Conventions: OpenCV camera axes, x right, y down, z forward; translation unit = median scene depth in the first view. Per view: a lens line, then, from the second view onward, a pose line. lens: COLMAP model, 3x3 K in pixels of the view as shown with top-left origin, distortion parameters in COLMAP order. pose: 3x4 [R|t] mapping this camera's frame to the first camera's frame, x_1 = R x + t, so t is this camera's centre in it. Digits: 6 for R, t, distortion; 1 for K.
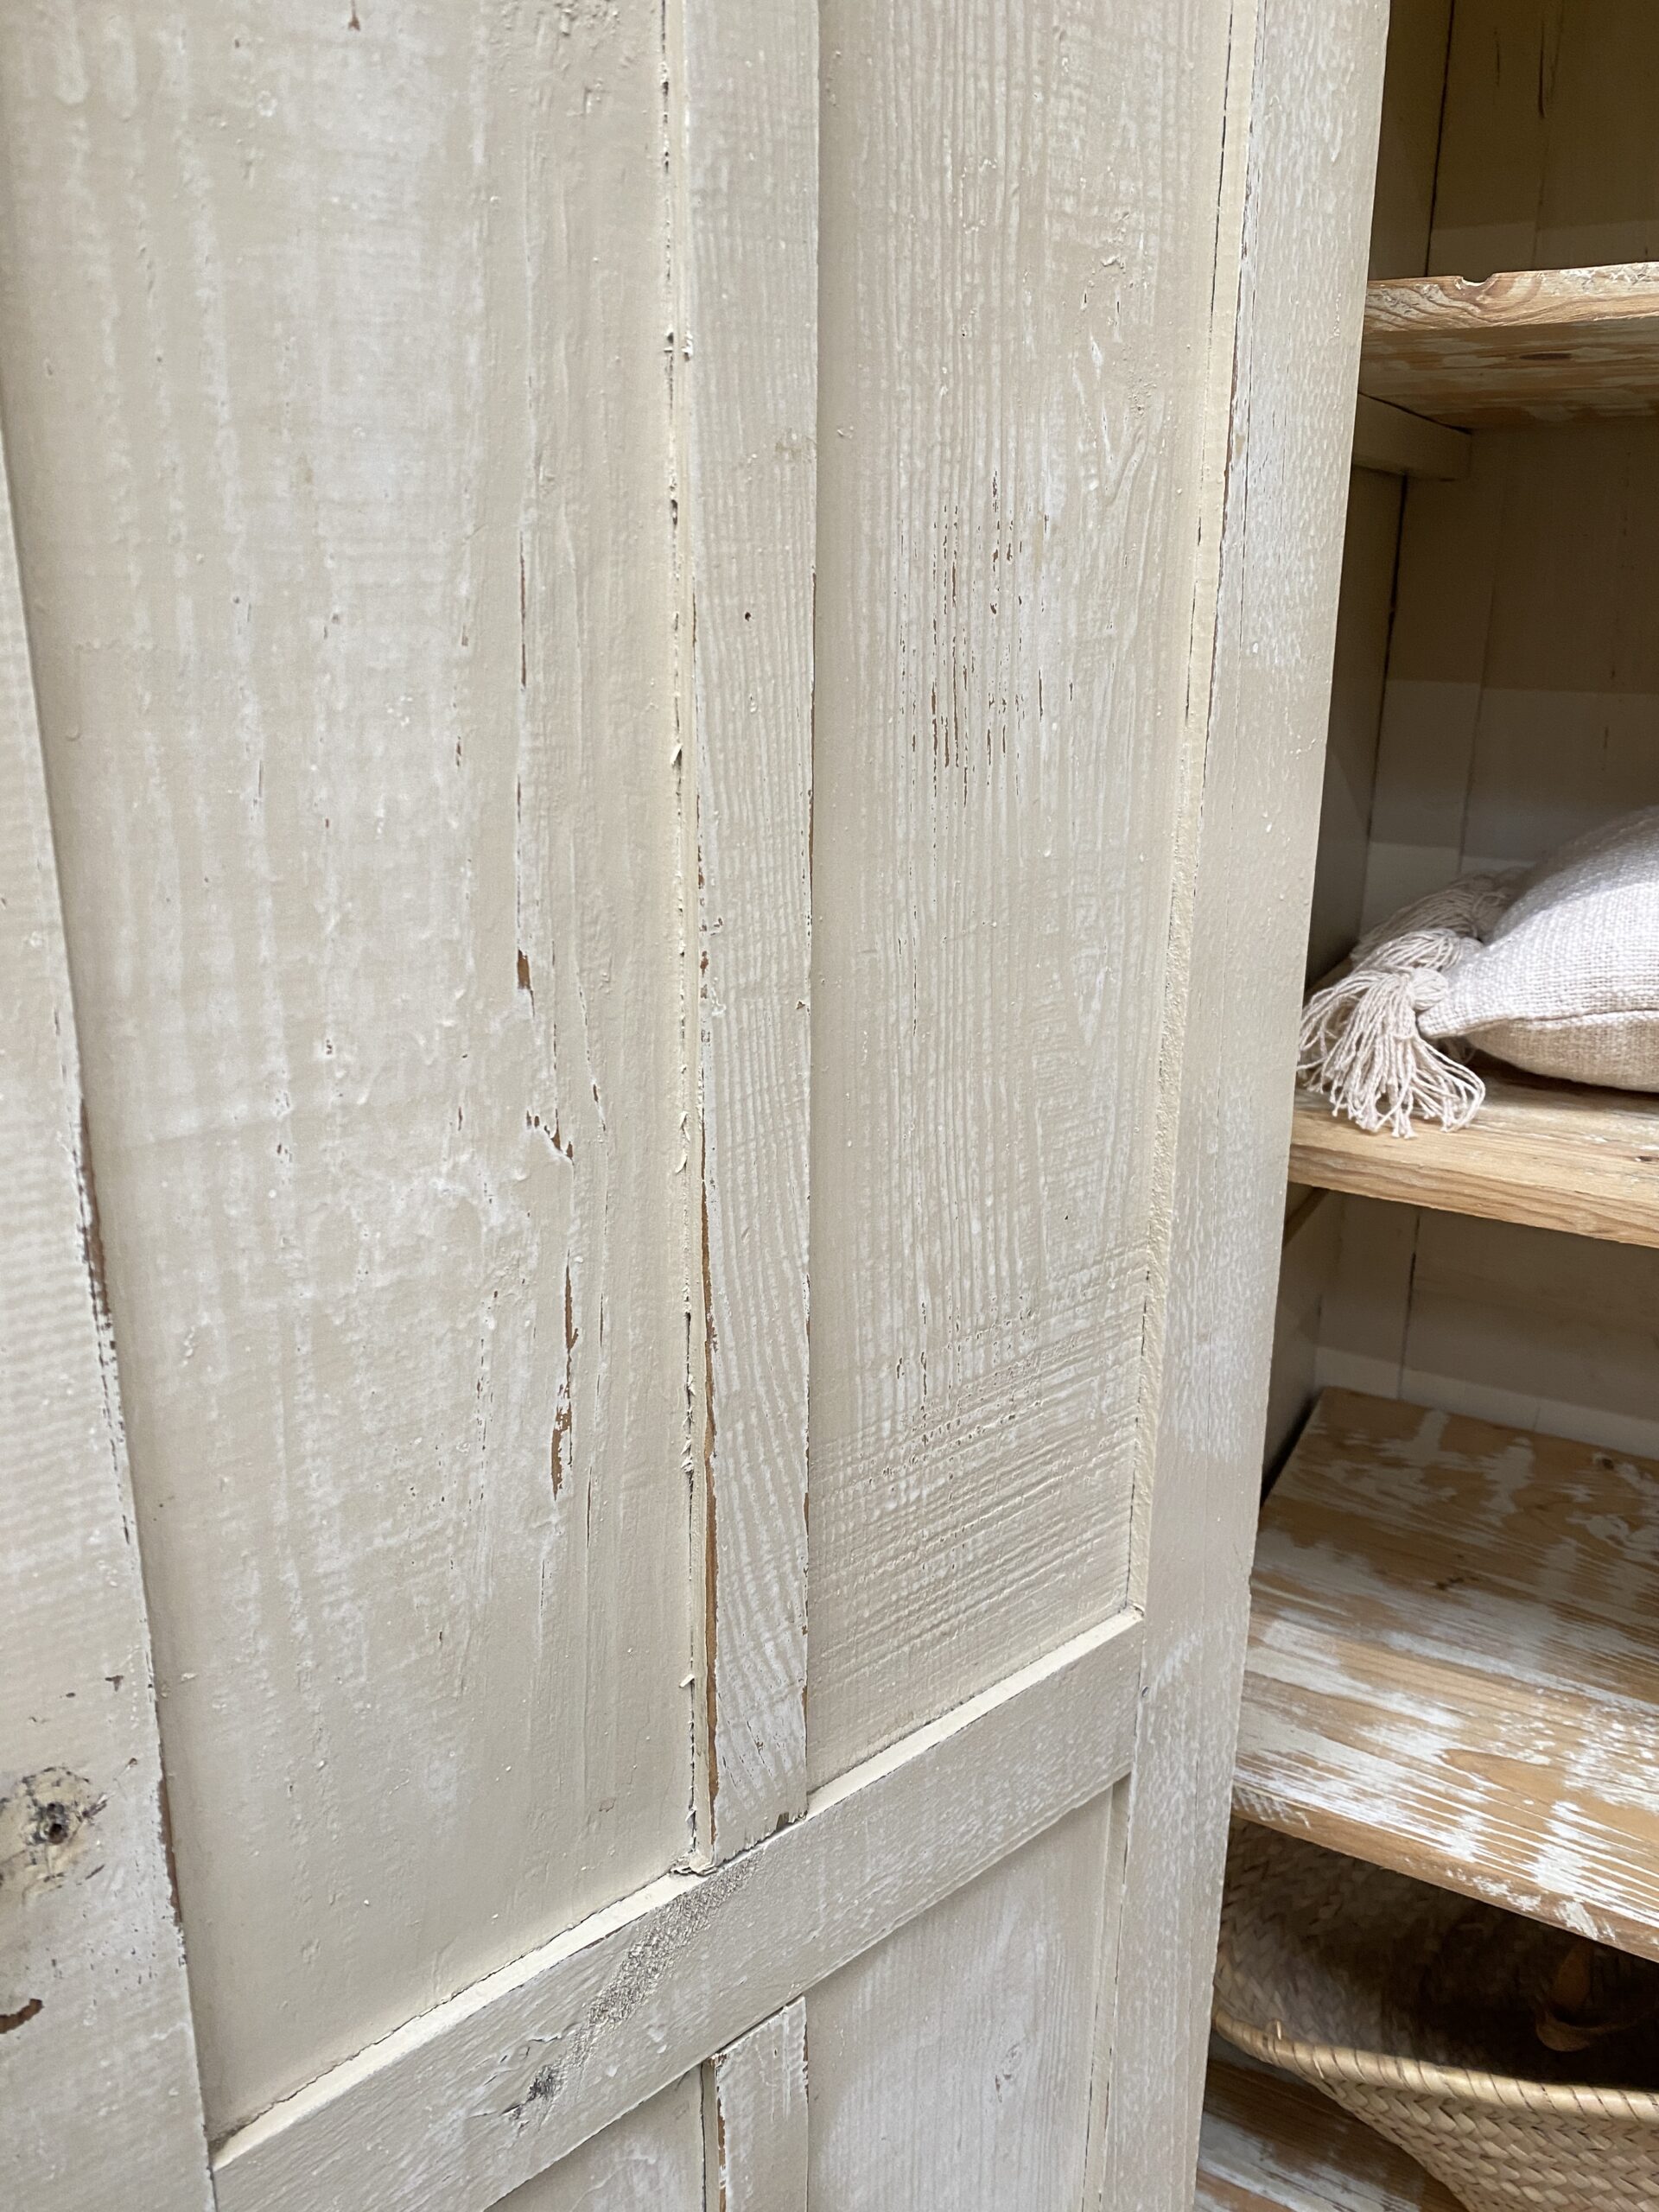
lens RADIAL K [[1674.5, 0, 842.2], [0, 1674.5, 1105.5], [0, 0, 1]] dist [0.034793, -0.041519]
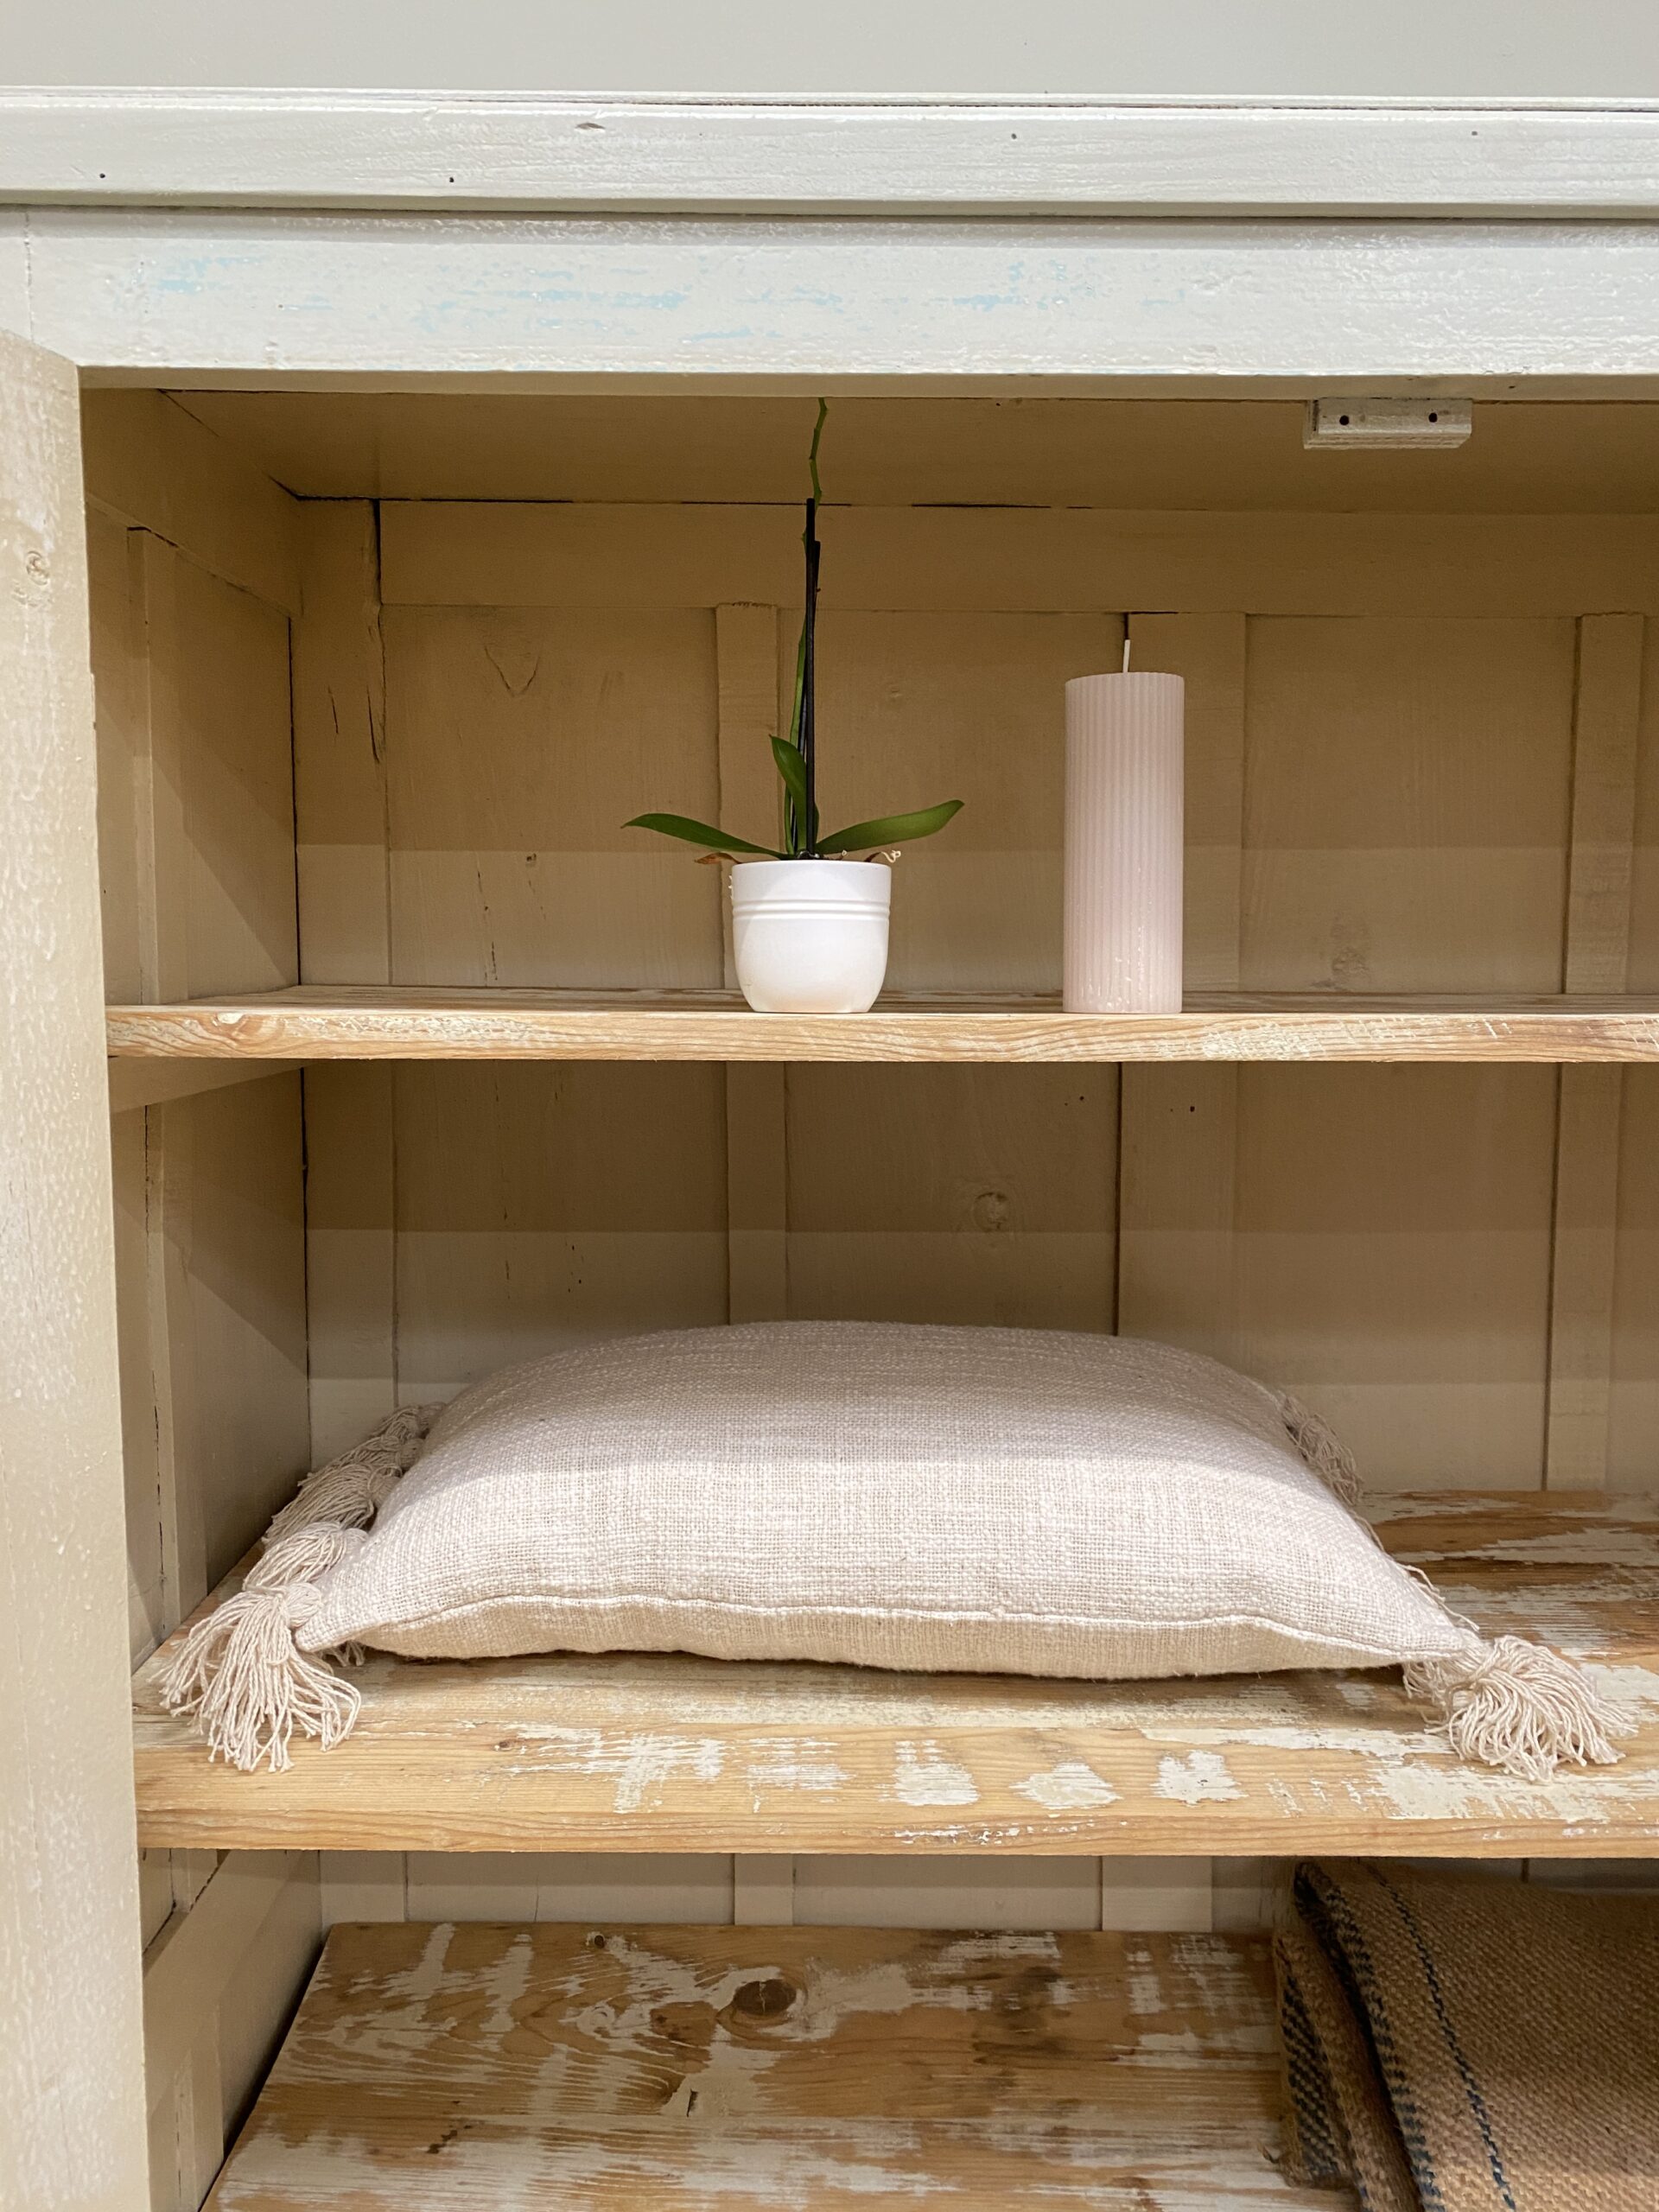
lens RADIAL K [[1674.5, 0, 830.4], [0, 1674.5, 1093.8], [0, 0, 1]] dist [0.034793, -0.041519]
pose [[0.874211, -0.050921, 0.482870, 0.149903], [0.147307, 0.975428, -0.163829, -0.162658], [-0.462662, 0.214352, 0.860231, -0.122341]]
